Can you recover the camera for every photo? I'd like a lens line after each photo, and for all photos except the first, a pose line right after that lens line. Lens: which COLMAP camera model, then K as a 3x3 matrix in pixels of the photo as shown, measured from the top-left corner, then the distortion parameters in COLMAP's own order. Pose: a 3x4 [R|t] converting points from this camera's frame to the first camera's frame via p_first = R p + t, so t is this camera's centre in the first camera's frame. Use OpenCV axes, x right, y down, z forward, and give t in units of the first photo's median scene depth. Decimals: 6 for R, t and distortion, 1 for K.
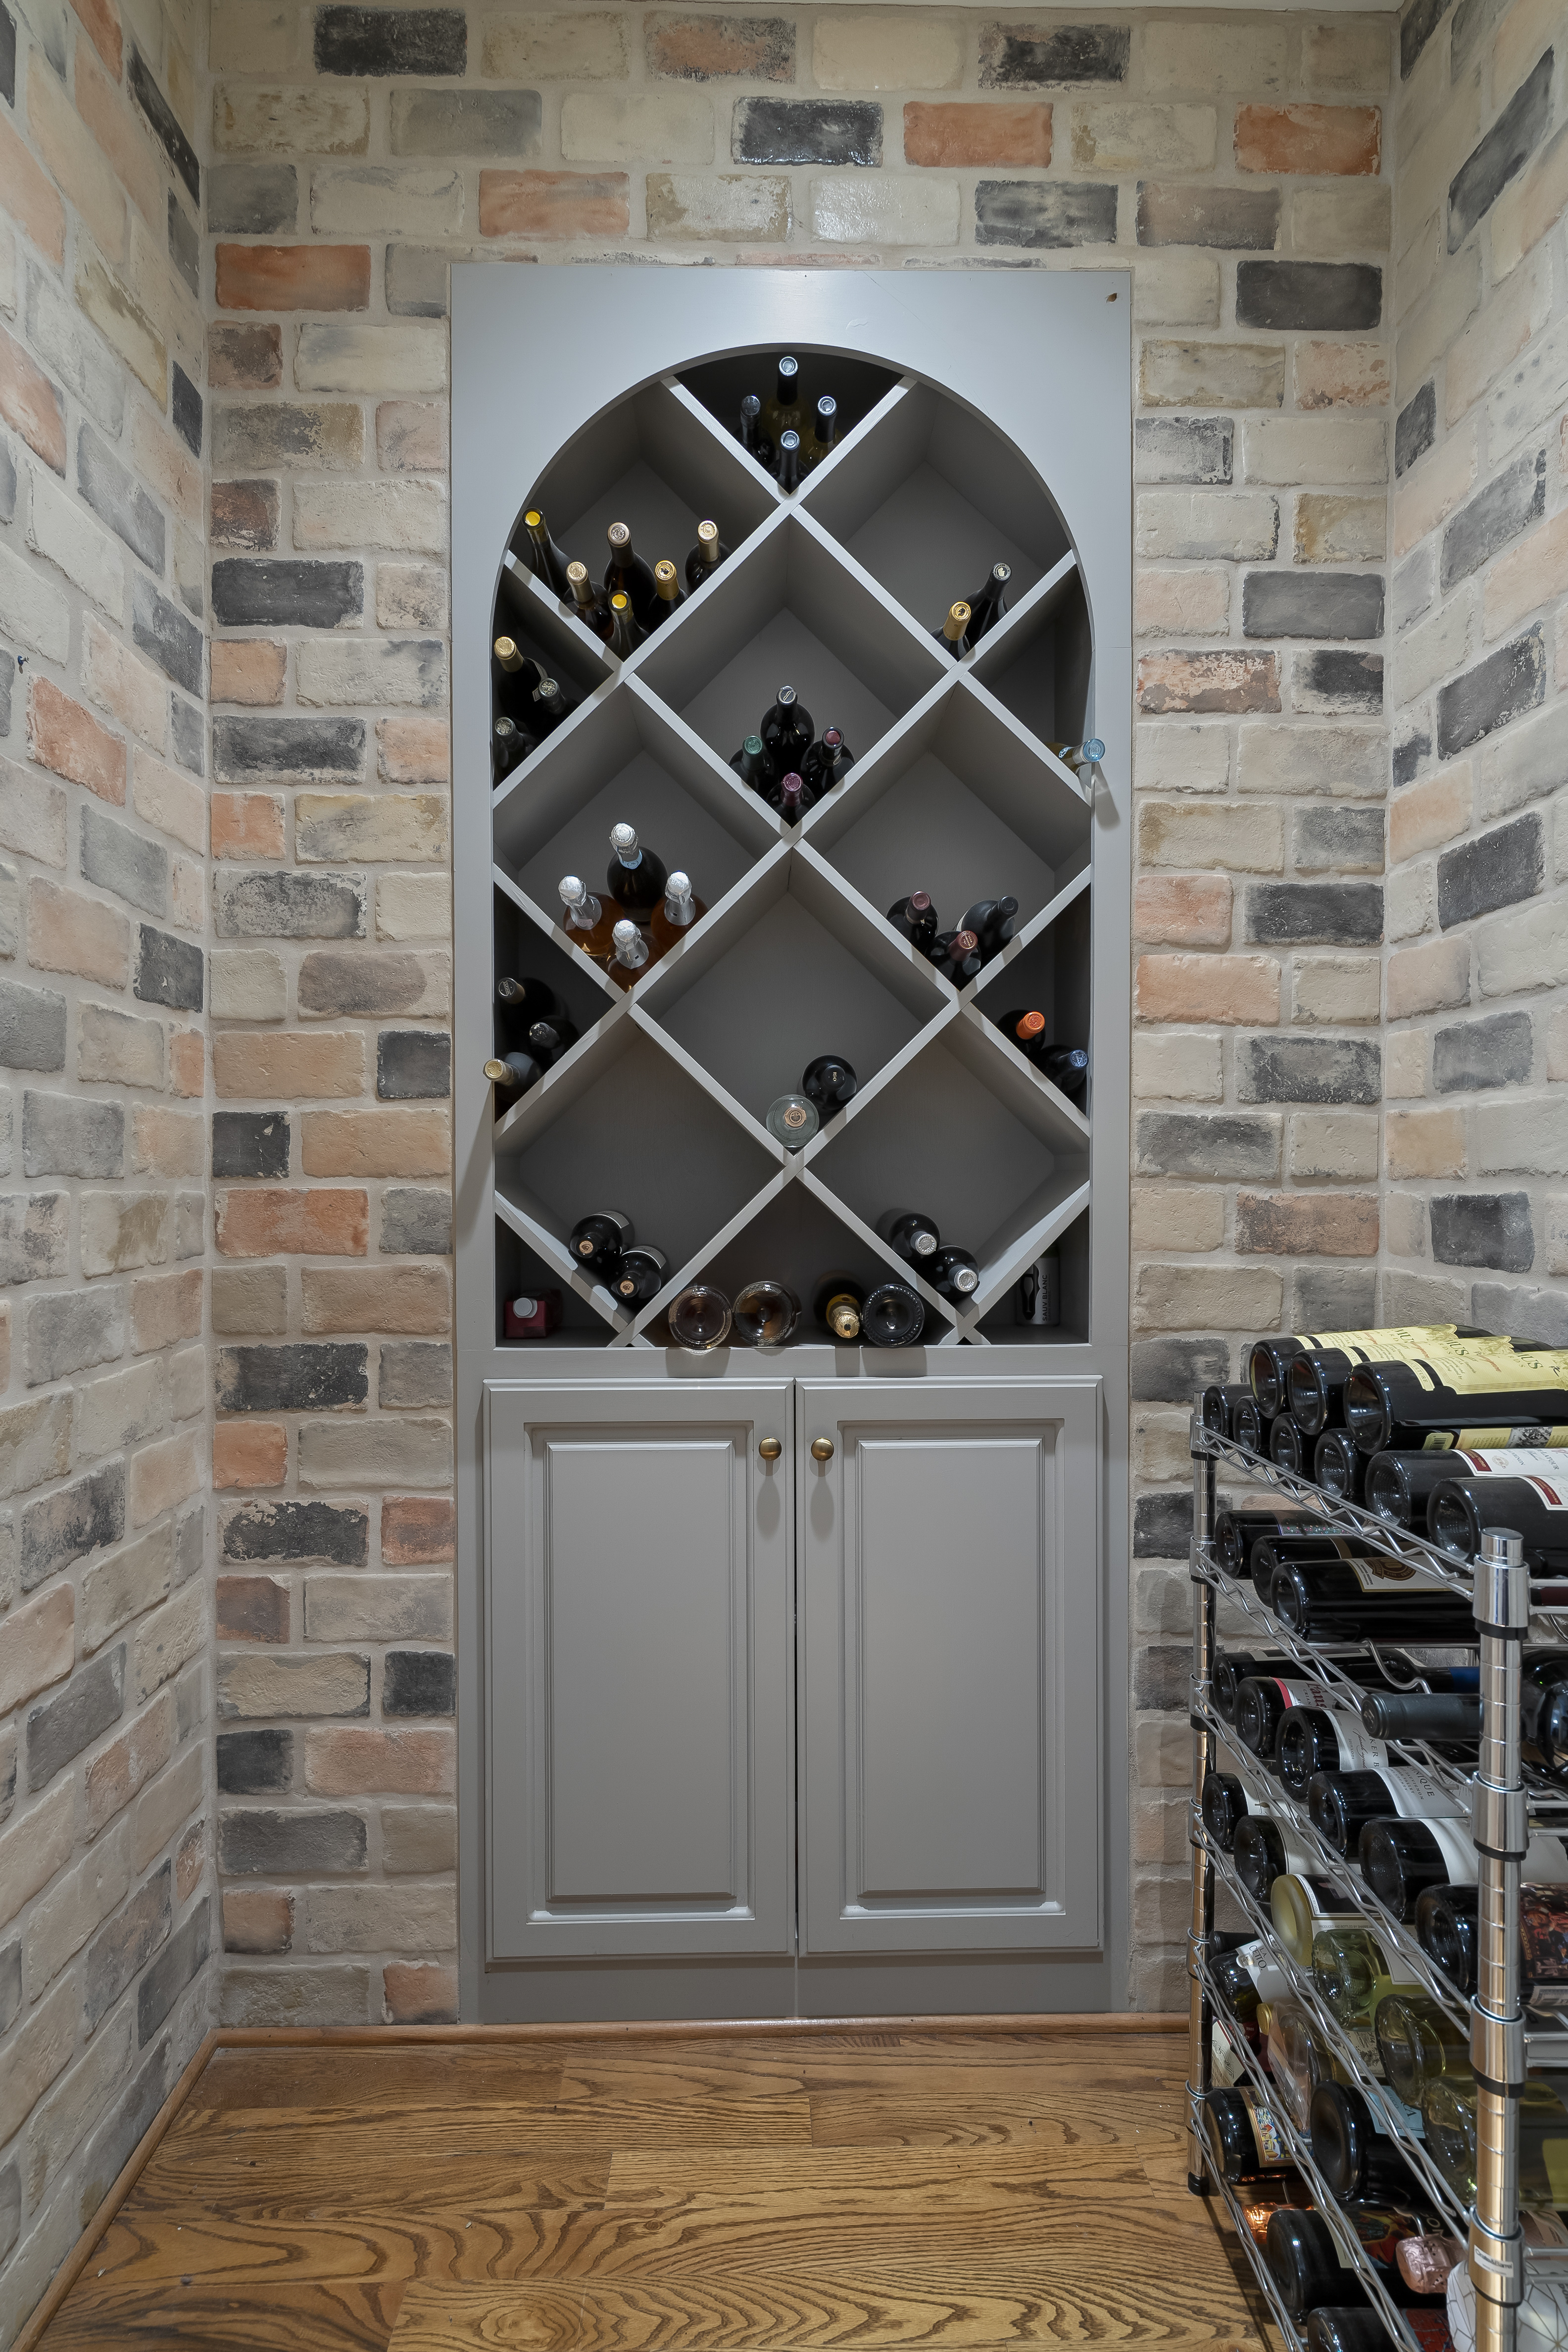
lens RADIAL K [[1221.9, 0, 777.1], [0, 1221.9, 1180.1], [0, 0, 1]] dist [0.004467, 0.000516]
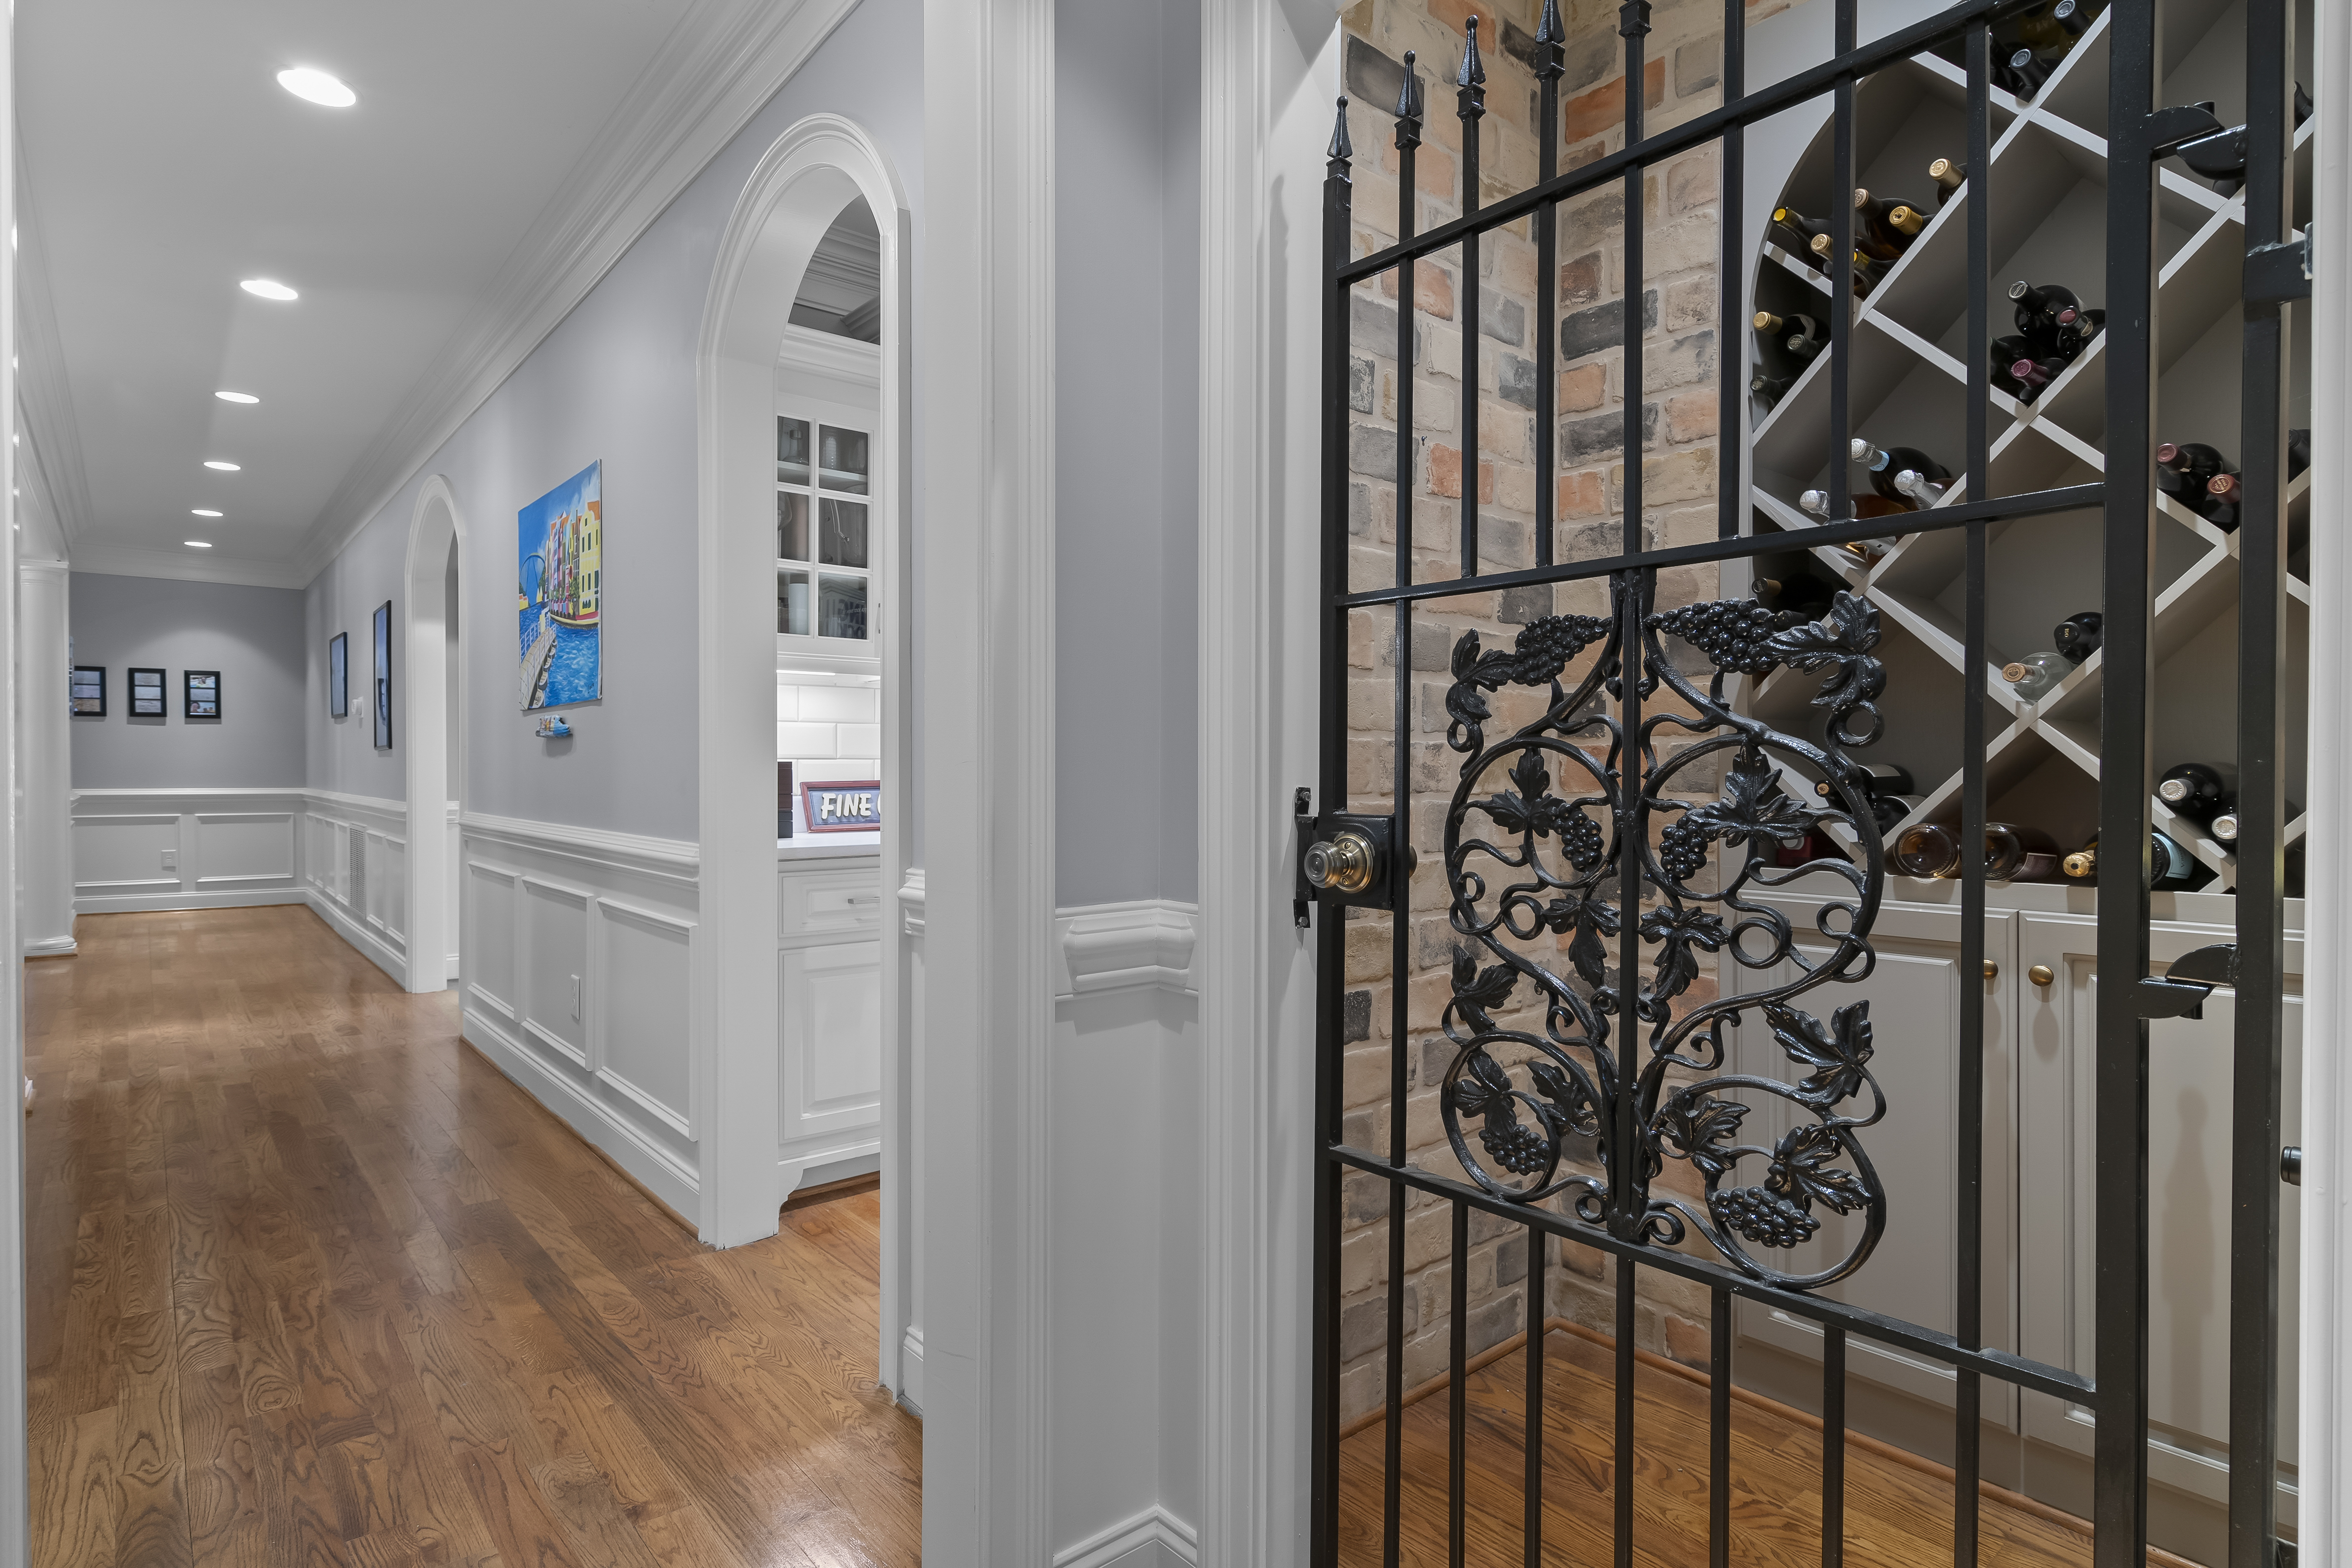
lens RADIAL K [[1221.9, 0, 1174.3], [0, 1221.9, 779.7], [0, 0, 1]] dist [0.004467, 0.000516]
pose [[0.629485, 0.006761, -0.776983, 0.390911], [-0.006976, 0.999971, 0.003050, 0.046792], [0.776982, 0.003500, 0.629514, -0.284154]]
